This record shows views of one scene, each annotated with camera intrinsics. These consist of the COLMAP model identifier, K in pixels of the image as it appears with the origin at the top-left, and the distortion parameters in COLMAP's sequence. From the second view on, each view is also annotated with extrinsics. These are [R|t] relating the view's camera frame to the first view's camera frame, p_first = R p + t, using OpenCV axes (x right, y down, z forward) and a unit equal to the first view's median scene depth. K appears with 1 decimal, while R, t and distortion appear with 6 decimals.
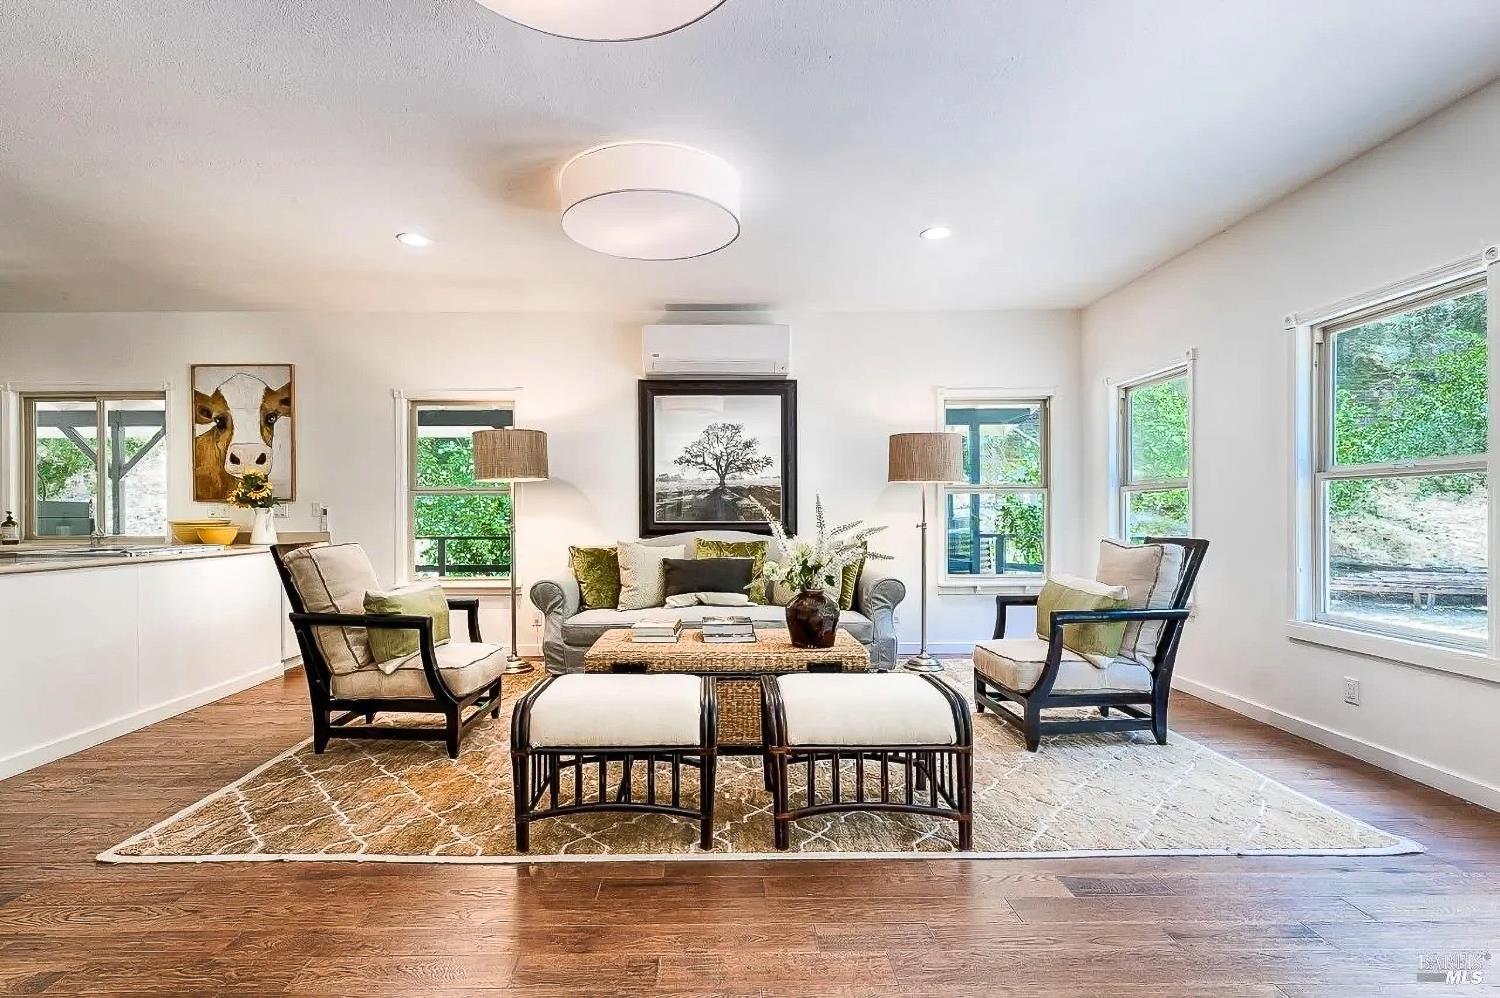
lens RADIAL K [[720.9, 0, 752.1], [0, 720.9, 513.5], [0, 0, 1]] dist [-0.001824, 0.000313]
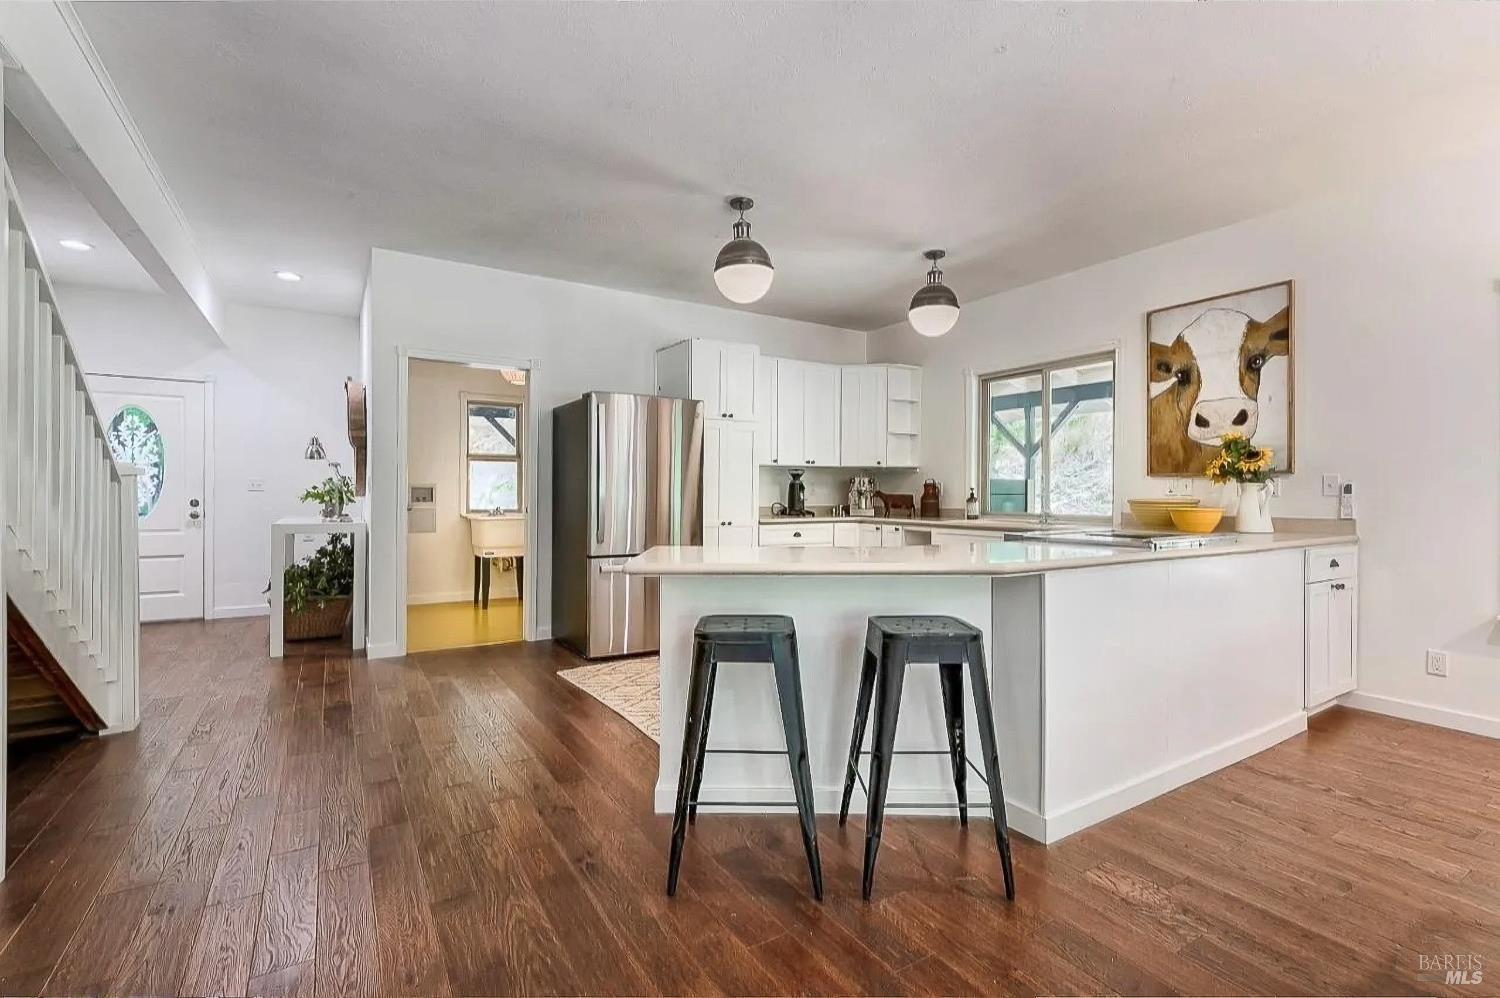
lens RADIAL K [[720.9, 0, 751.4], [0, 720.9, 492.6], [0, 0, 1]] dist [-0.001824, 0.000313]
pose [[0.513282, 0.005437, -0.858203, -0.298906], [-0.000916, 0.999983, 0.005788, -0.002195], [0.858219, -0.002185, 0.513278, 0.179658]]
